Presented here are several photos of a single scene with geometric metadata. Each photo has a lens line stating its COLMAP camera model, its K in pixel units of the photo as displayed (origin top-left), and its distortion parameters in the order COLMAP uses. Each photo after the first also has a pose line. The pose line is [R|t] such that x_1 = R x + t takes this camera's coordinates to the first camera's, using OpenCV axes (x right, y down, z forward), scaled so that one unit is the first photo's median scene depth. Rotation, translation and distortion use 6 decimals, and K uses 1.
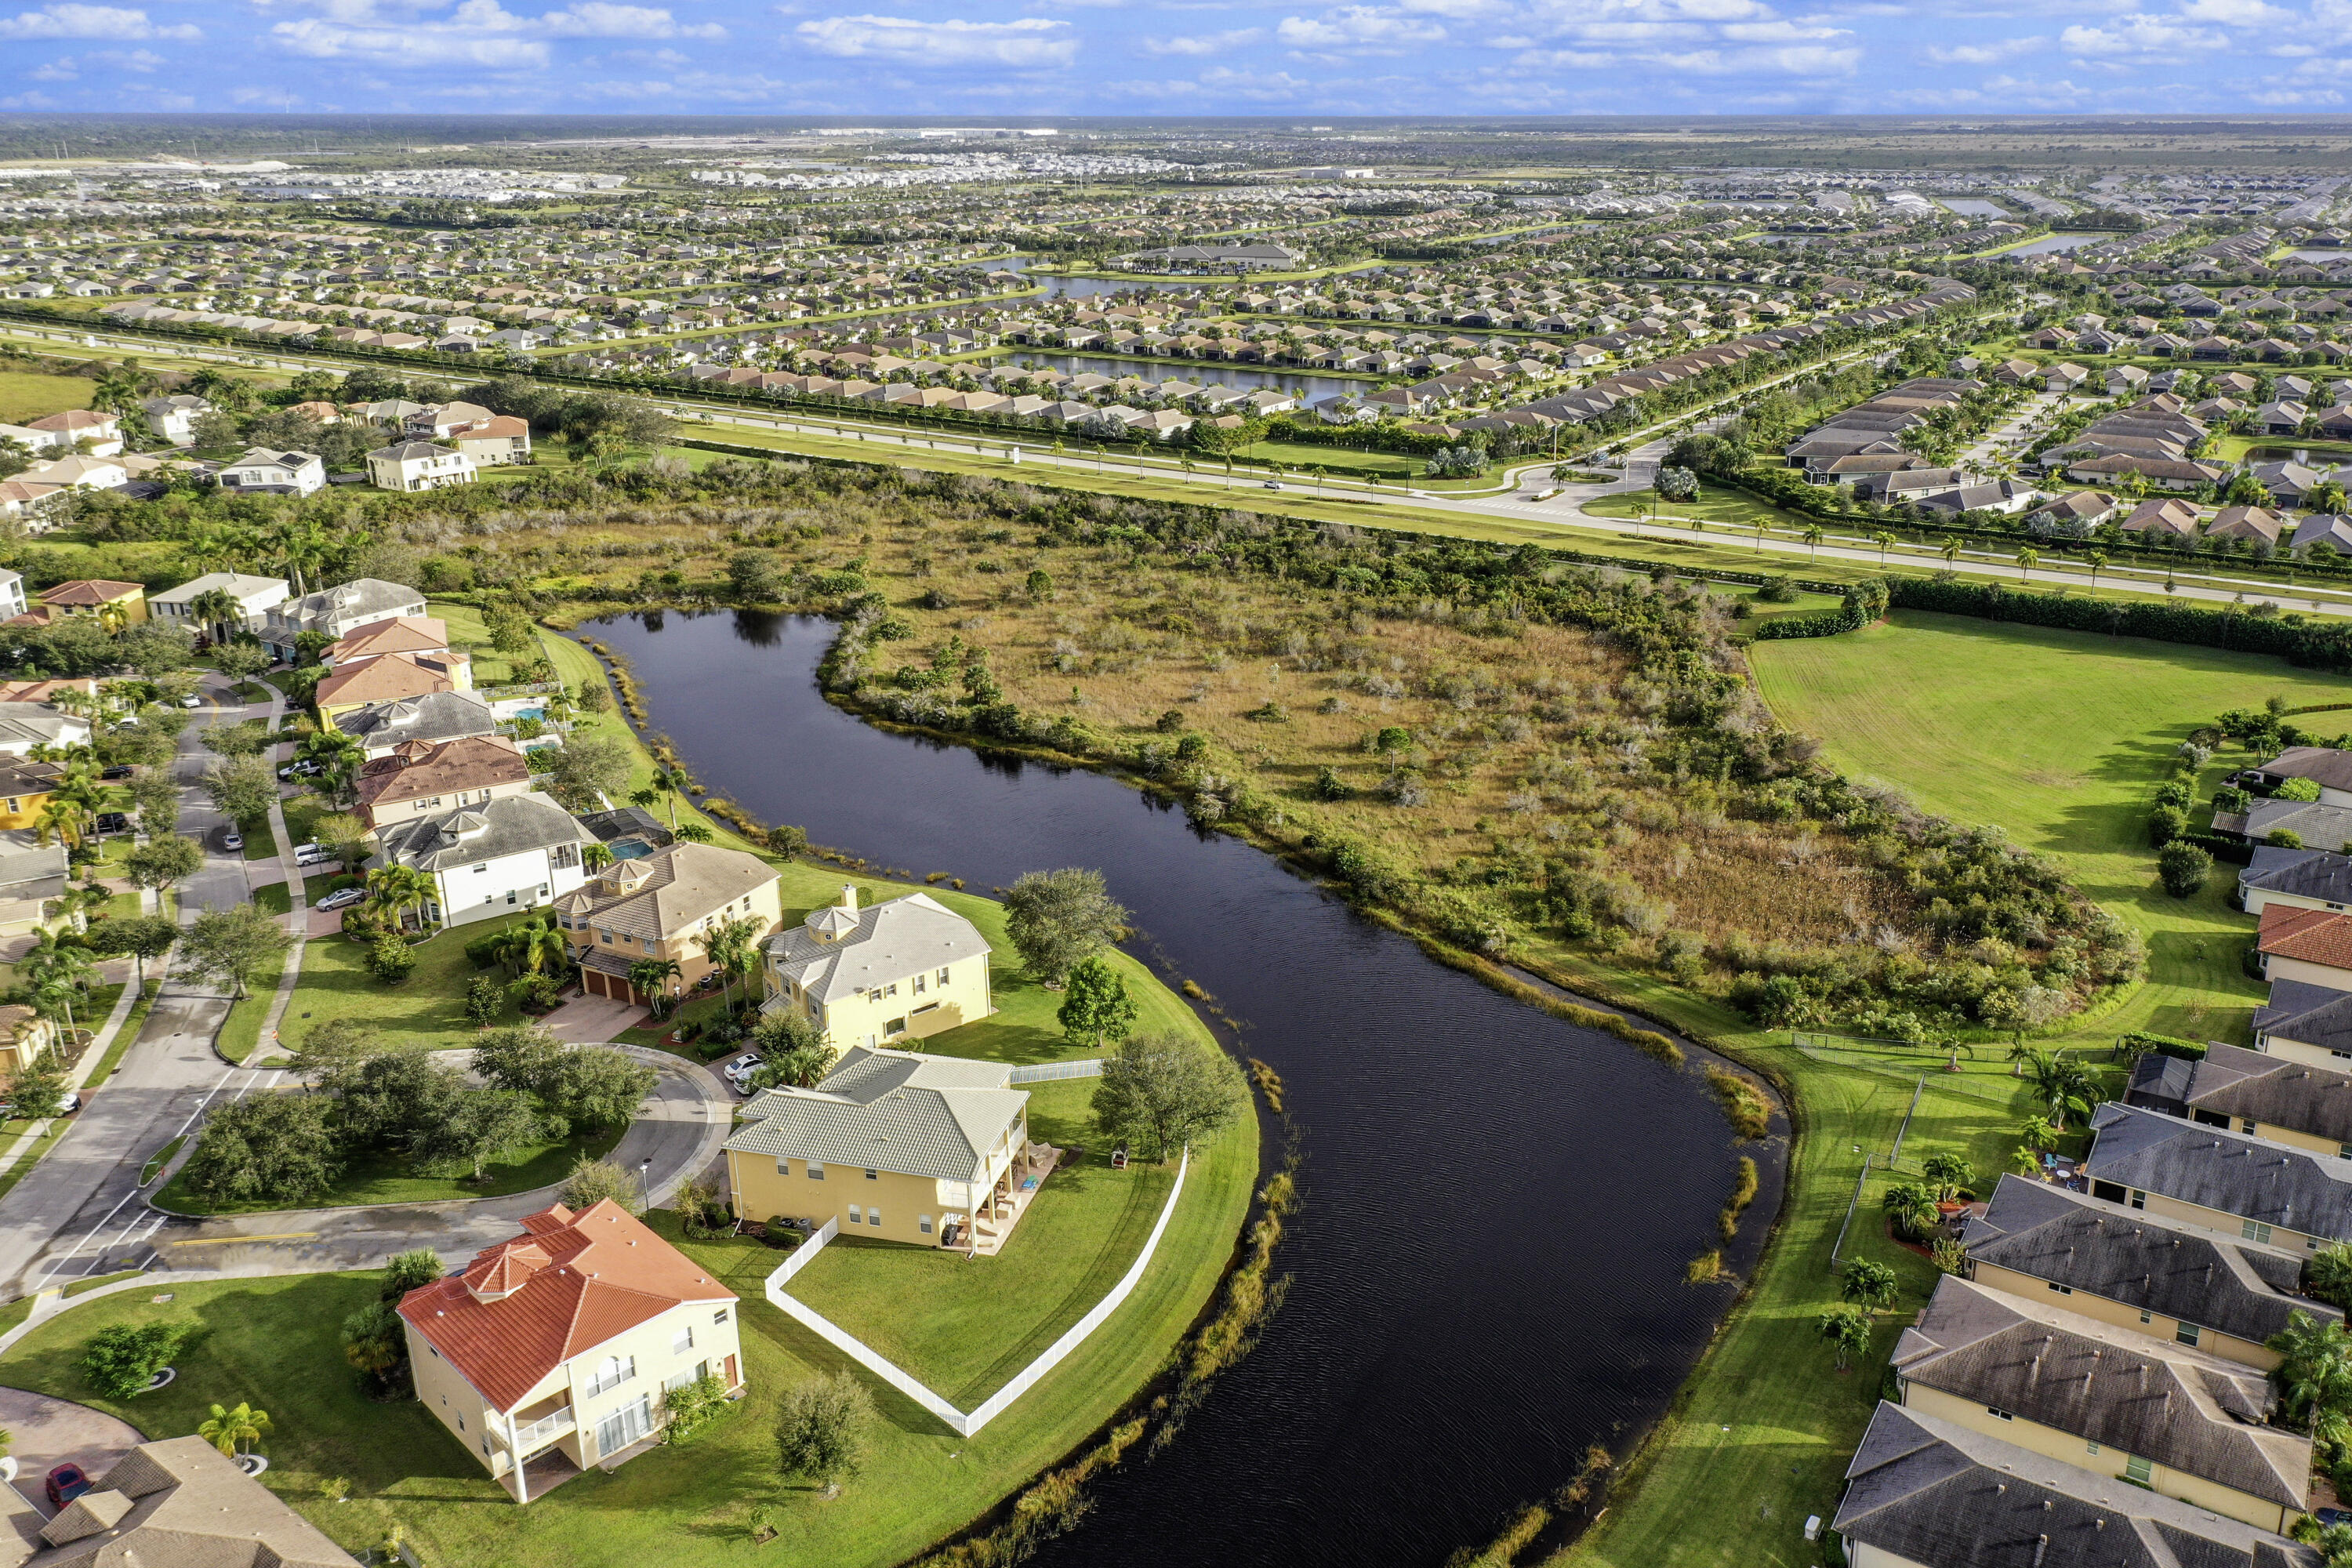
lens RADIAL K [[1772.4, 0, 1171.2], [0, 1772.4, 712.8], [0, 0, 1]] dist [0.018830, -0.008319]
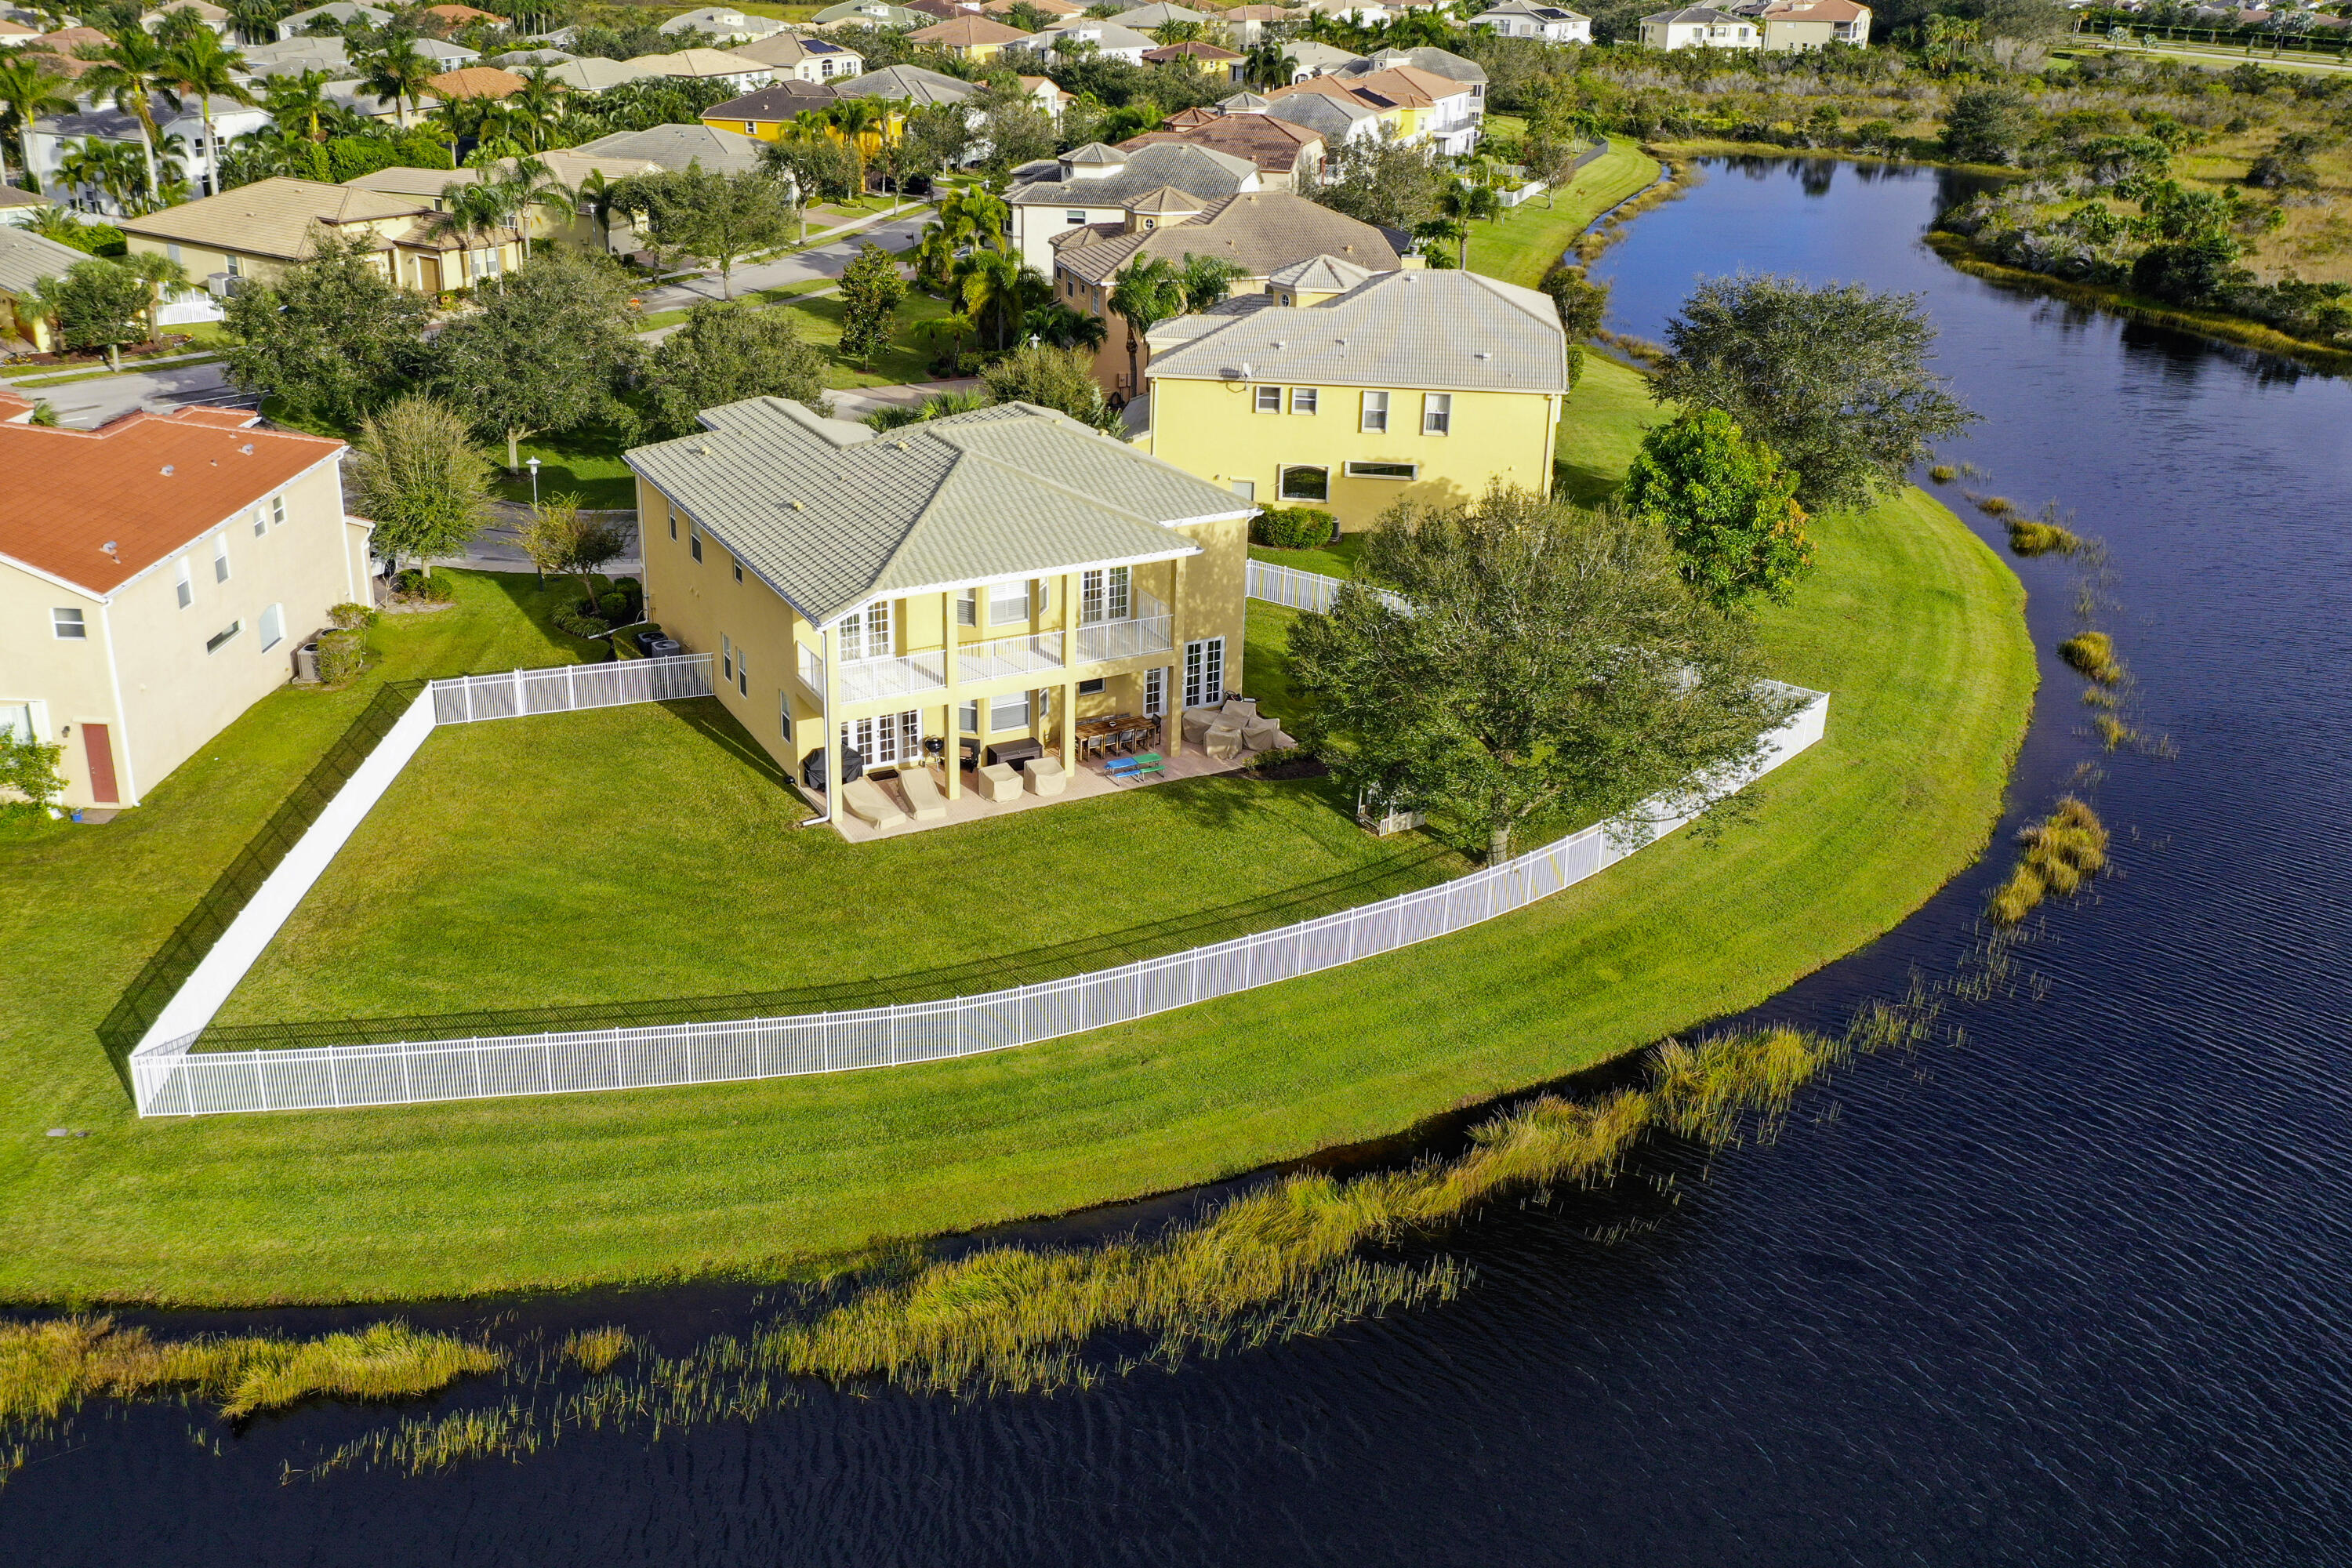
lens RADIAL K [[1772.4, 0, 1171.2], [0, 1772.4, 712.8], [0, 0, 1]] dist [0.018830, -0.008319]
pose [[0.654762, 0.274974, -0.704043, 0.224948], [-0.217681, 0.960613, 0.172737, 0.206088], [0.723810, 0.040156, 0.688829, 0.824381]]
